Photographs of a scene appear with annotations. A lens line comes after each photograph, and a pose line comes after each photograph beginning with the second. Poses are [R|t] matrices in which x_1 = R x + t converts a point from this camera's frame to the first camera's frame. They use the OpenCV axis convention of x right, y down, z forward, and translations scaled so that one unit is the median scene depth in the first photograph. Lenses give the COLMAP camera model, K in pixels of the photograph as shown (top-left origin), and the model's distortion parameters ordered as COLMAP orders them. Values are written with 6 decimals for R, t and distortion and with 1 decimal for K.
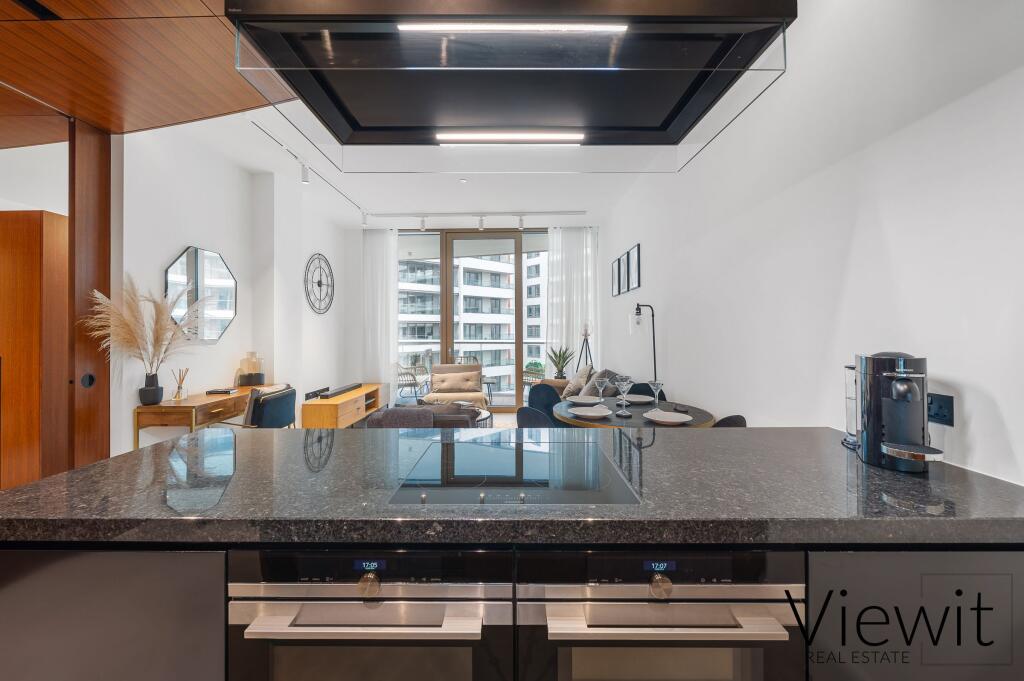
lens RADIAL K [[413.3, 0, 514.9], [0, 413.3, 328.3], [0, 0, 1]] dist [0.000376, -0.000011]
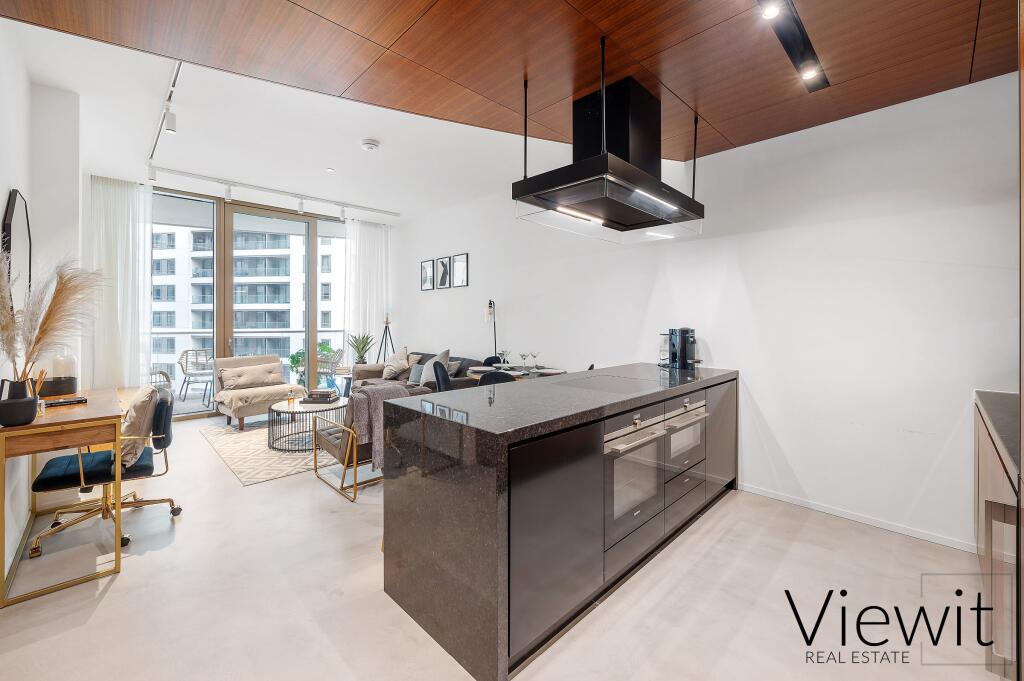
lens RADIAL K [[407.8, 0, 521.1], [0, 407.8, 317.2], [0, 0, 1]] dist [0.001899, 0.000284]
pose [[0.707609, 0.008172, 0.706557, -0.362328], [-0.008851, 0.999957, -0.002701, 0.001078], [-0.706548, -0.004343, 0.707651, -0.027572]]
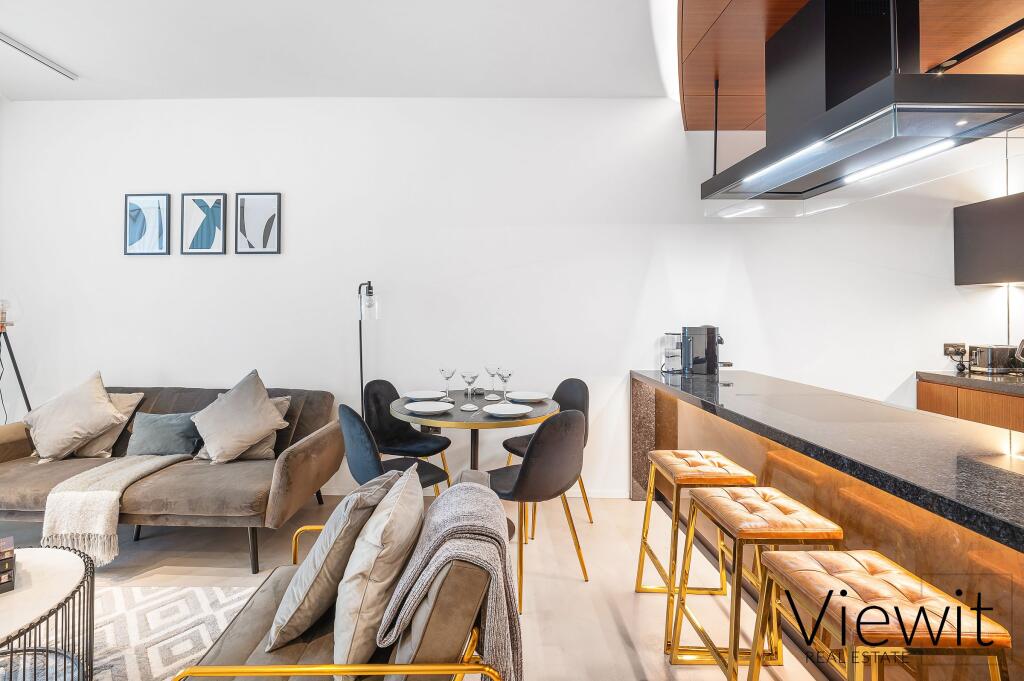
lens RADIAL K [[437.8, 0, 477.2], [0, 437.8, 310.7], [0, 0, 1]] dist [-0.006822, -0.000046]
pose [[0.020403, 0.011048, 0.999731, -0.322042], [-0.009412, 0.999897, -0.010857, 0.002895], [-0.999748, -0.009188, 0.020505, 0.468904]]
